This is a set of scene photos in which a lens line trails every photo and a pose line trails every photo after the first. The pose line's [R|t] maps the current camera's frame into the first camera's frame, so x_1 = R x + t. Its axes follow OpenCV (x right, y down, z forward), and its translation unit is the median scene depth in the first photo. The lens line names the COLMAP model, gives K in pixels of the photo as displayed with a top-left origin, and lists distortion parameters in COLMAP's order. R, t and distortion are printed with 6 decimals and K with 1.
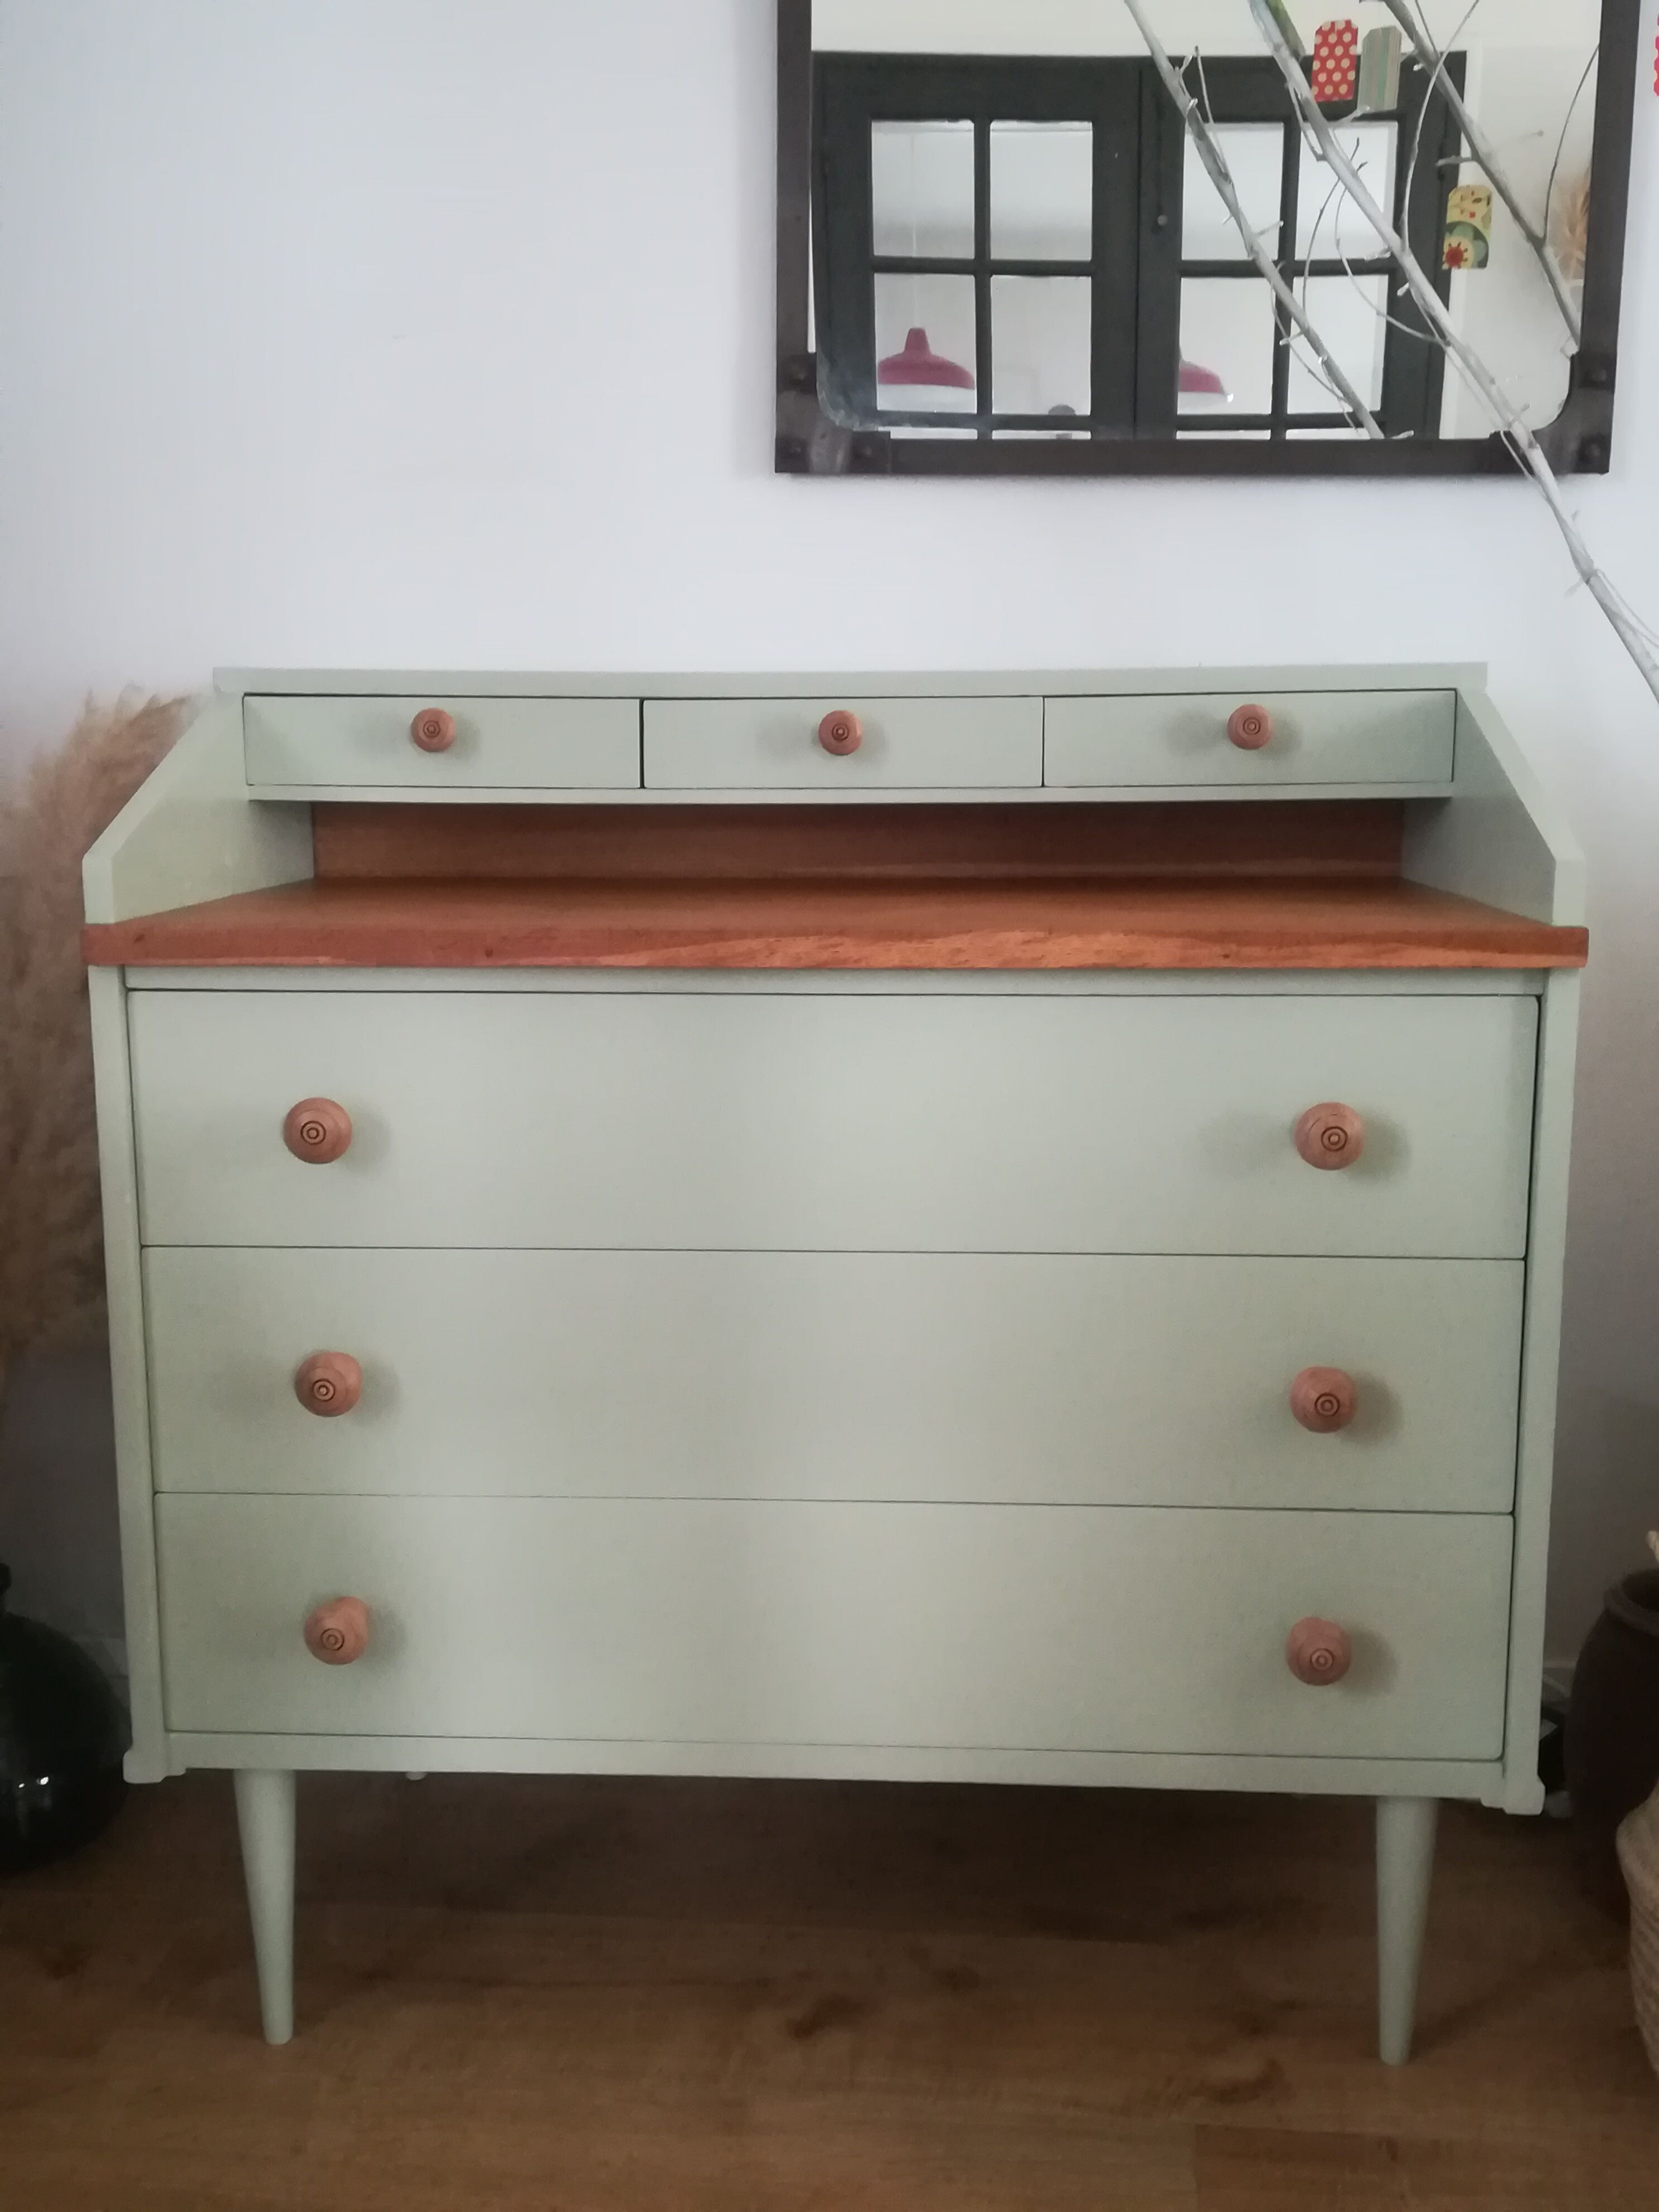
lens RADIAL K [[2222.8, 0, 834.4], [0, 2222.8, 1114.7], [0, 0, 1]] dist [0.024735, 0.000000]
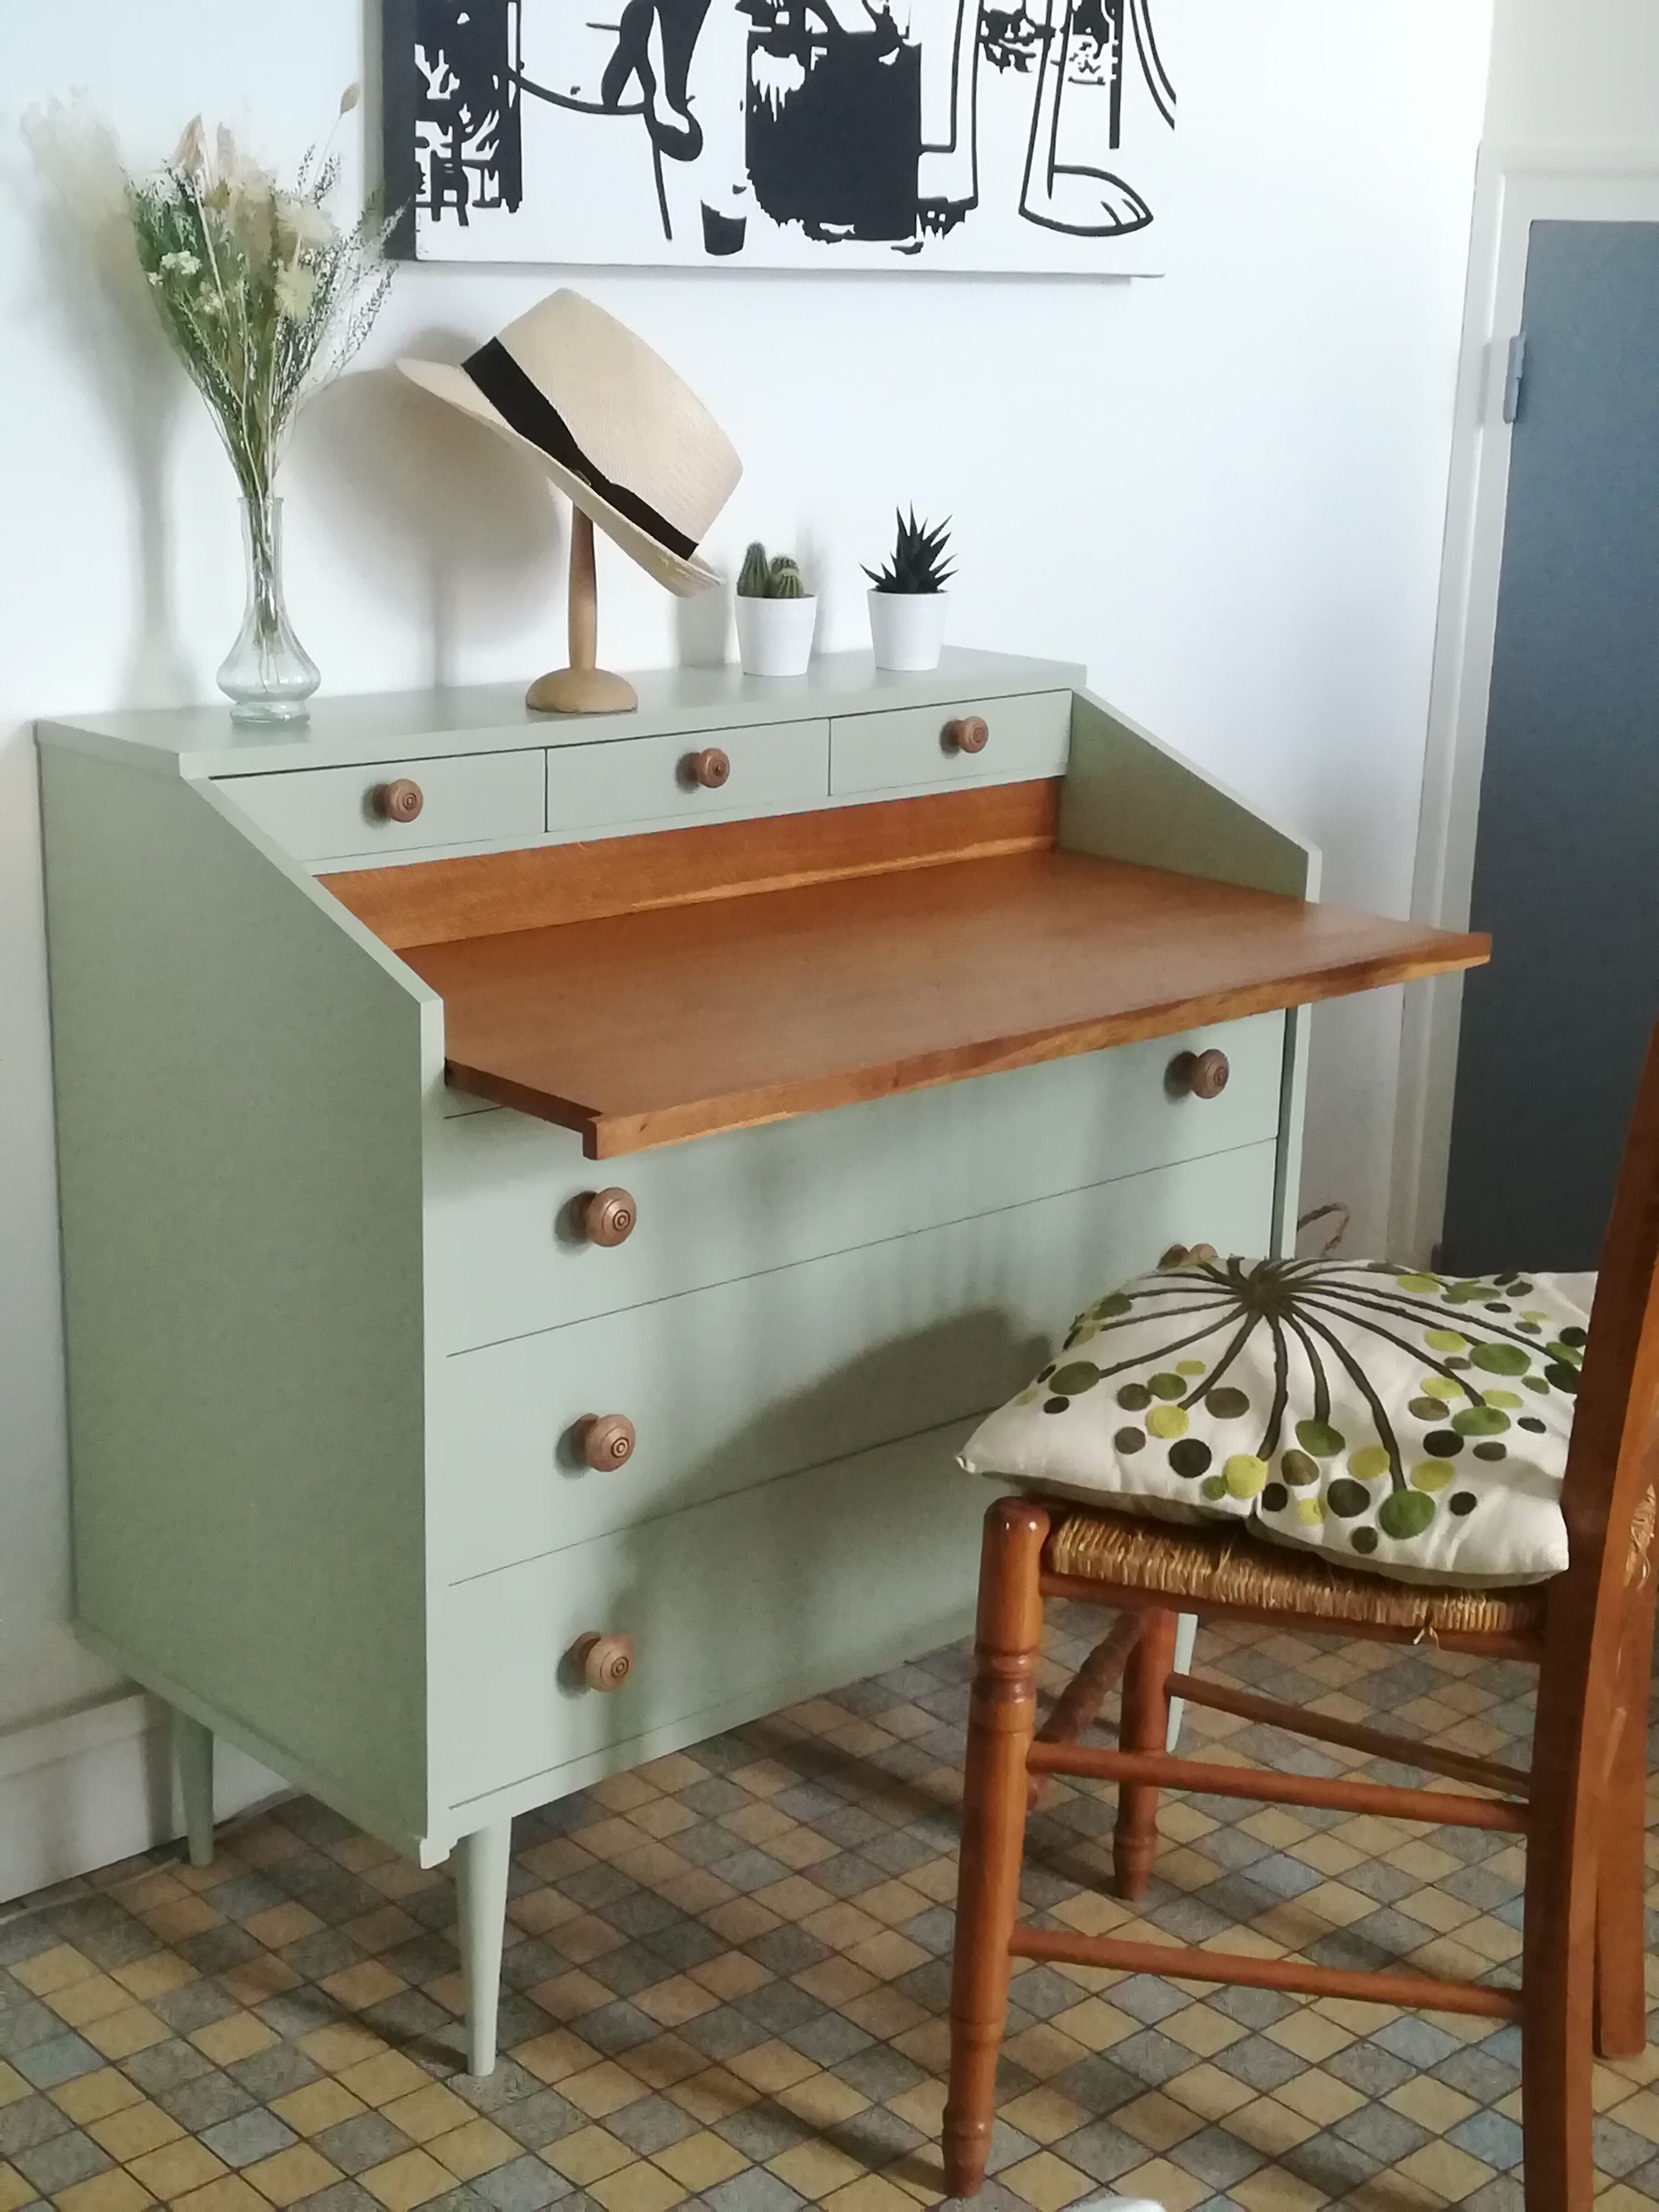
lens RADIAL K [[3071.2, 0, 845.3], [0, 3071.2, 1115.2], [0, 0, 1]] dist [0.013572, 0.000000]
pose [[0.696256, -0.171348, 0.697042, -1.188878], [0.096206, 0.984604, 0.145940, -0.249863], [-0.711317, -0.034552, 0.702022, -0.134884]]
